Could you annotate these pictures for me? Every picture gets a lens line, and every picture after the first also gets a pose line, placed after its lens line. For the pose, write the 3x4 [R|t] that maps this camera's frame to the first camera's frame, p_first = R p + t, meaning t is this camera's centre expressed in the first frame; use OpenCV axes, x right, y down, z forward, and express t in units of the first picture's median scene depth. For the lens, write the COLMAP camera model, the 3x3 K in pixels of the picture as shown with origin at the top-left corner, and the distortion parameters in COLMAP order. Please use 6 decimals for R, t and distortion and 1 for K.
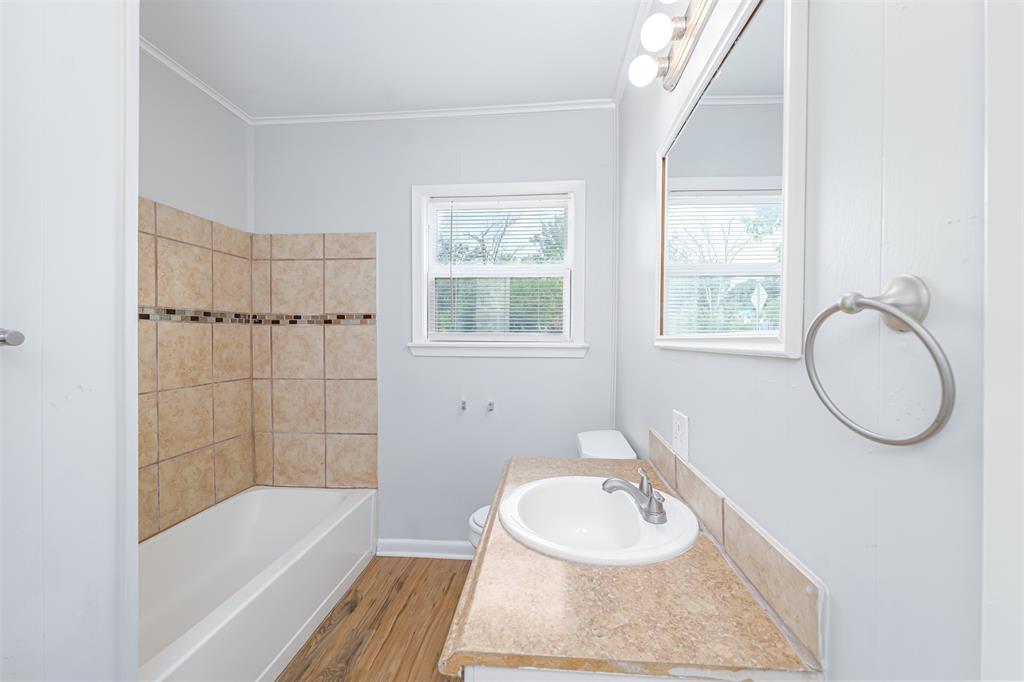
lens RADIAL K [[439.2, 0, 515.3], [0, 439.2, 345.0], [0, 0, 1]] dist [0.000413, 0.000080]
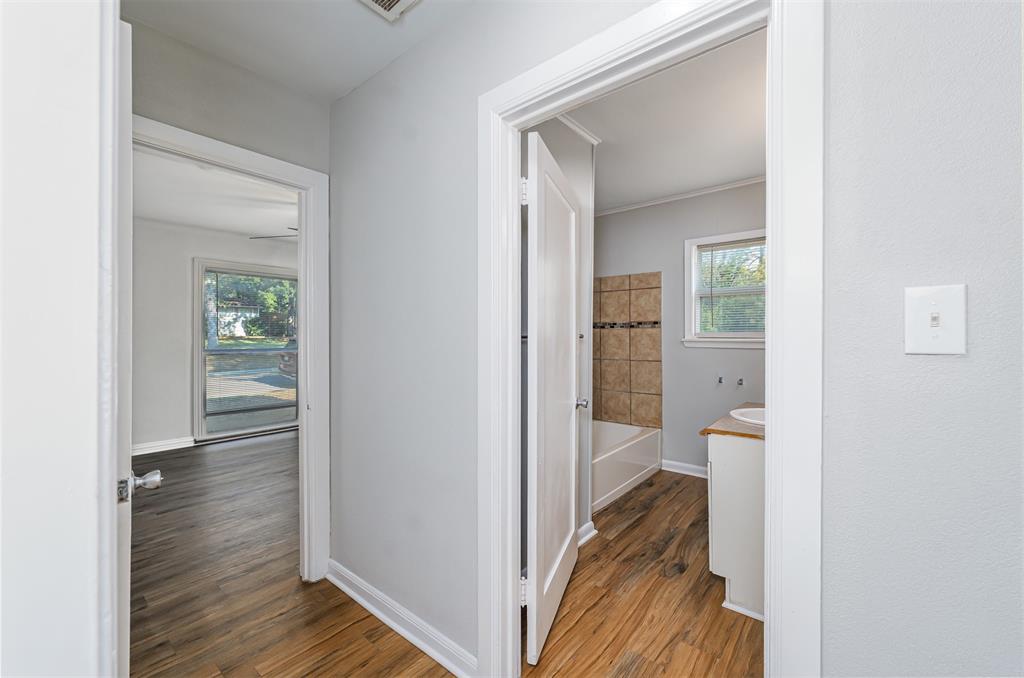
lens RADIAL K [[424.9, 0, 505.3], [0, 424.9, 338.4], [0, 0, 1]] dist [-0.004833, -0.000056]
pose [[0.816209, -0.000004, -0.577757, 0.120942], [-0.001082, 0.999998, -0.001536, -0.003494], [0.577755, 0.001879, 0.816208, -0.619561]]
